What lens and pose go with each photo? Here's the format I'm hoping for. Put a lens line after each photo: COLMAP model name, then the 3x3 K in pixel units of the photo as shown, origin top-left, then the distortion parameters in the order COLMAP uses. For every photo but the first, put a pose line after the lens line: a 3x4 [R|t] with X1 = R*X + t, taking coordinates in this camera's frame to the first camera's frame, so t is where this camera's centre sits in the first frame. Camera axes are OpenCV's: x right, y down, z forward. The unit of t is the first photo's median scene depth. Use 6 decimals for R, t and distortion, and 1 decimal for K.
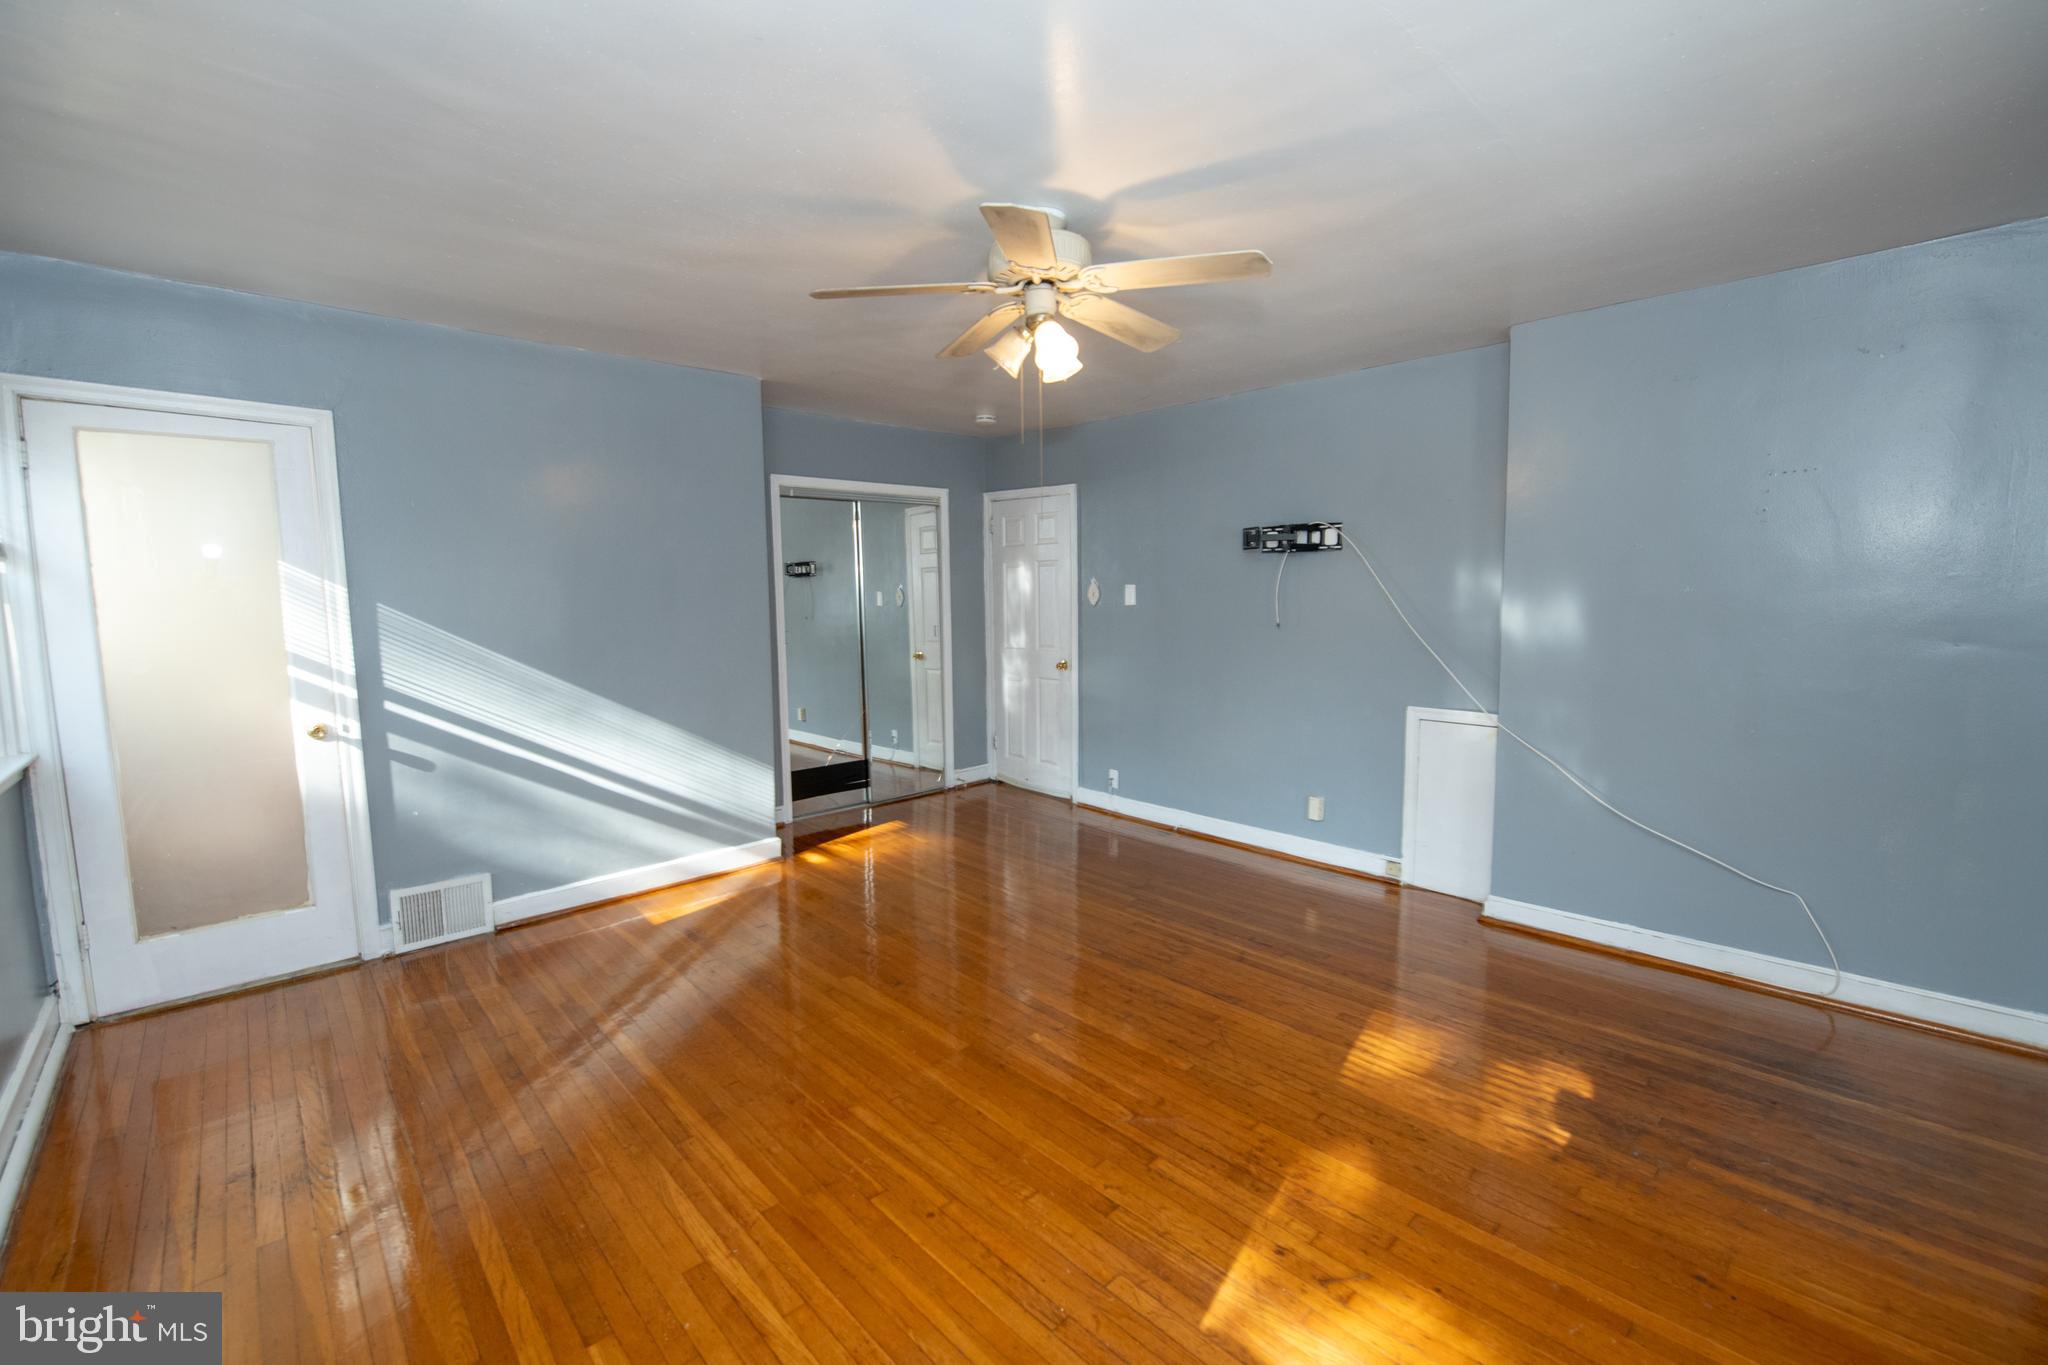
lens RADIAL K [[852.1, 0, 1016.1], [0, 852.1, 677.3], [0, 0, 1]] dist [-0.017274, -0.000116]
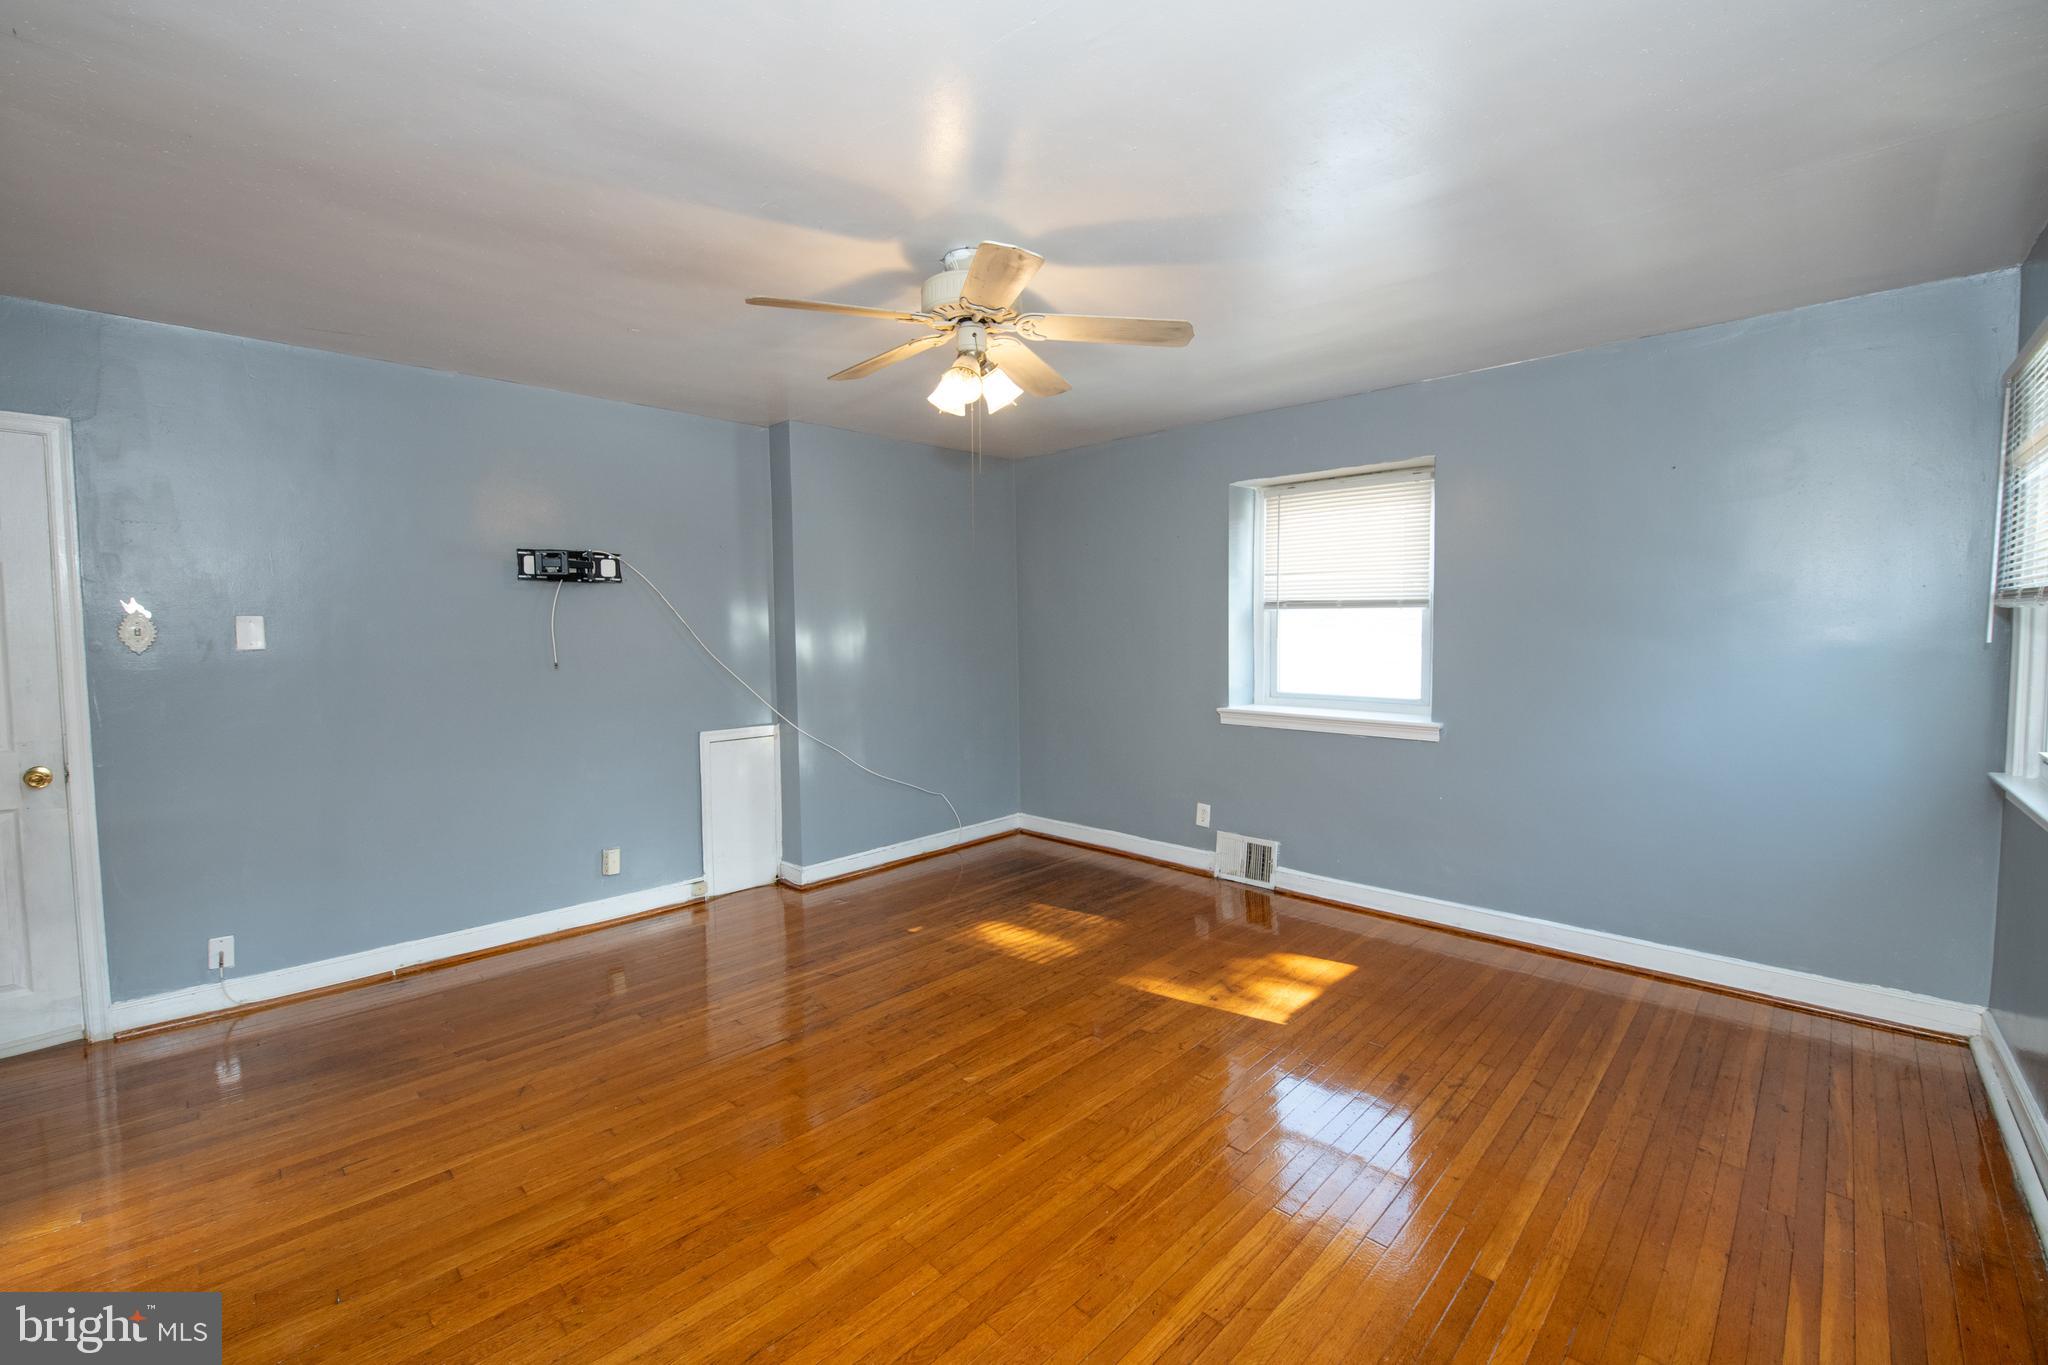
lens RADIAL K [[852.1, 0, 1016.1], [0, 852.1, 677.3], [0, 0, 1]] dist [-0.017274, -0.000116]
pose [[-0.043634, -0.055560, 0.997501, -0.757503], [0.107496, 0.992395, 0.059978, -0.068523], [-0.993248, 0.109844, -0.037329, 0.771452]]
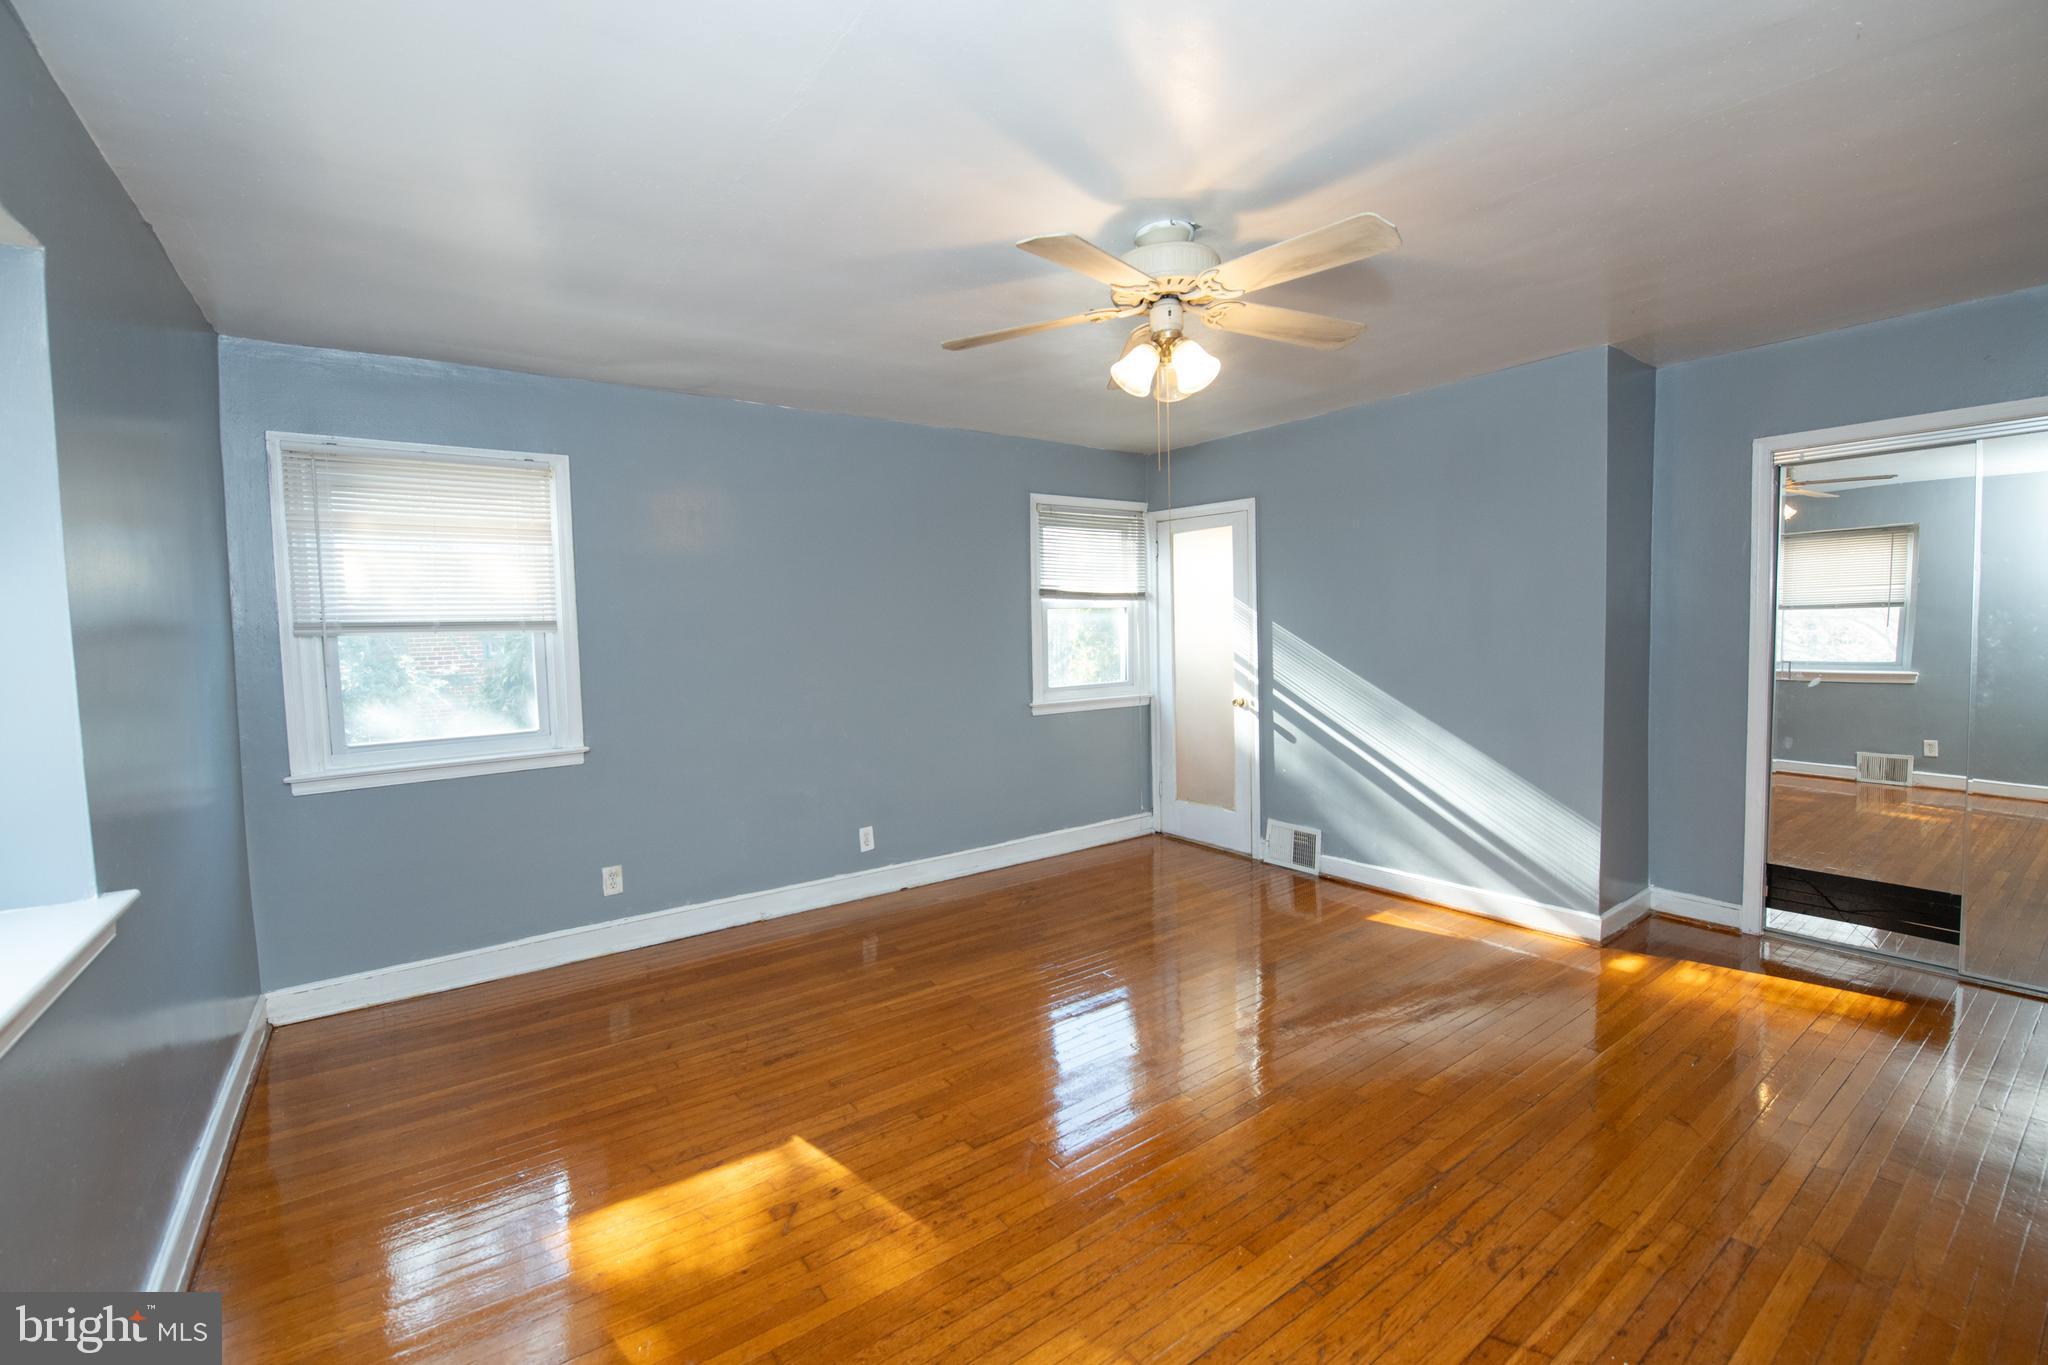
lens RADIAL K [[852.4, 0, 998.6], [0, 852.4, 674.0], [0, 0, 1]] dist [0.000359, 0.000000]
pose [[-0.140740, 0.068727, -0.987658, 0.774347], [-0.074959, 0.993985, 0.079848, -0.079323], [0.987205, 0.085272, -0.134742, 0.731041]]
